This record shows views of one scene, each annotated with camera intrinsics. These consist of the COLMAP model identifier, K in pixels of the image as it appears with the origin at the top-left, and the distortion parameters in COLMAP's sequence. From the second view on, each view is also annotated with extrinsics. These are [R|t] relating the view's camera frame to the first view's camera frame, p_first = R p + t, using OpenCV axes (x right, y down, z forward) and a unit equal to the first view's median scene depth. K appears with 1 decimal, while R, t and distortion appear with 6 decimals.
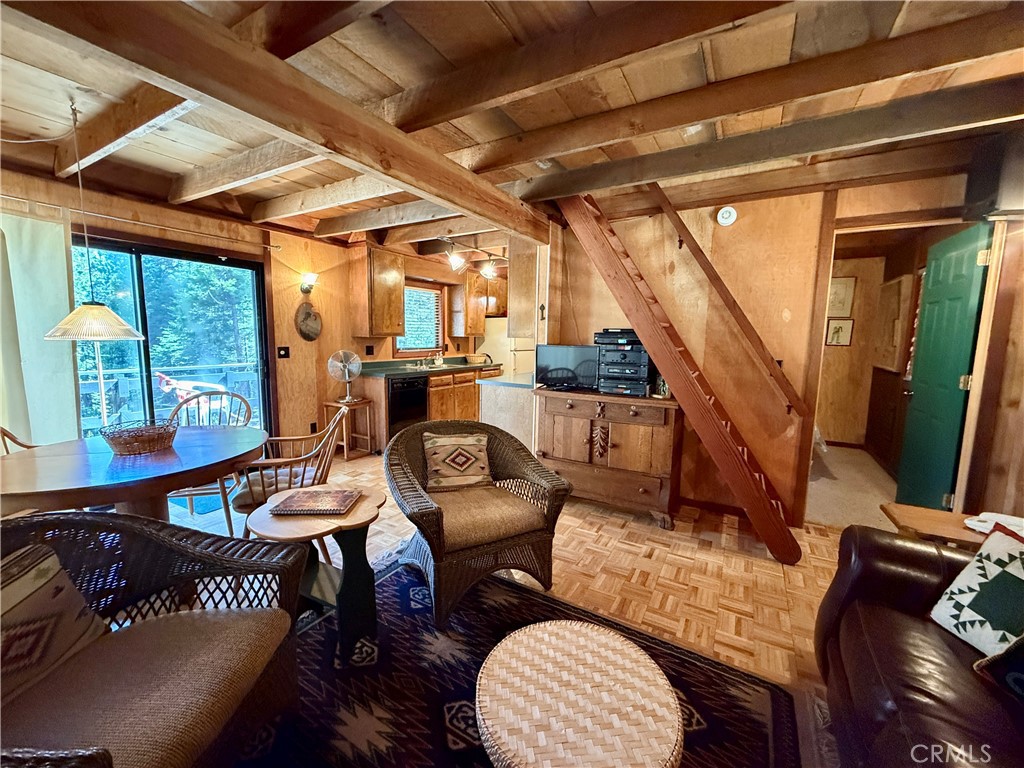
lens RADIAL K [[405.0, 0, 517.6], [0, 405.0, 385.2], [0, 0, 1]] dist [-0.001283, -0.000355]
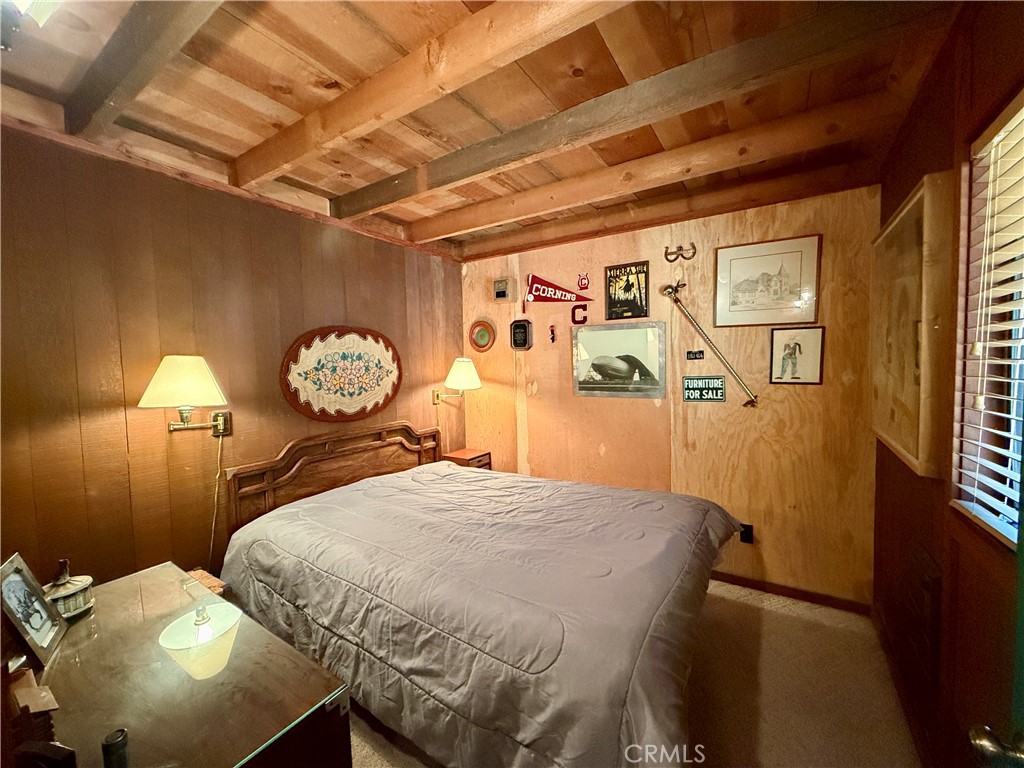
lens RADIAL K [[405.0, 0, 513.4], [0, 405.0, 386.6], [0, 0, 1]] dist [-0.001283, -0.000355]
pose [[0.998776, -0.034748, -0.035209, 0.351608], [0.032238, 0.997059, -0.069521, -0.052771], [0.037521, 0.068301, 0.996959, 0.380916]]
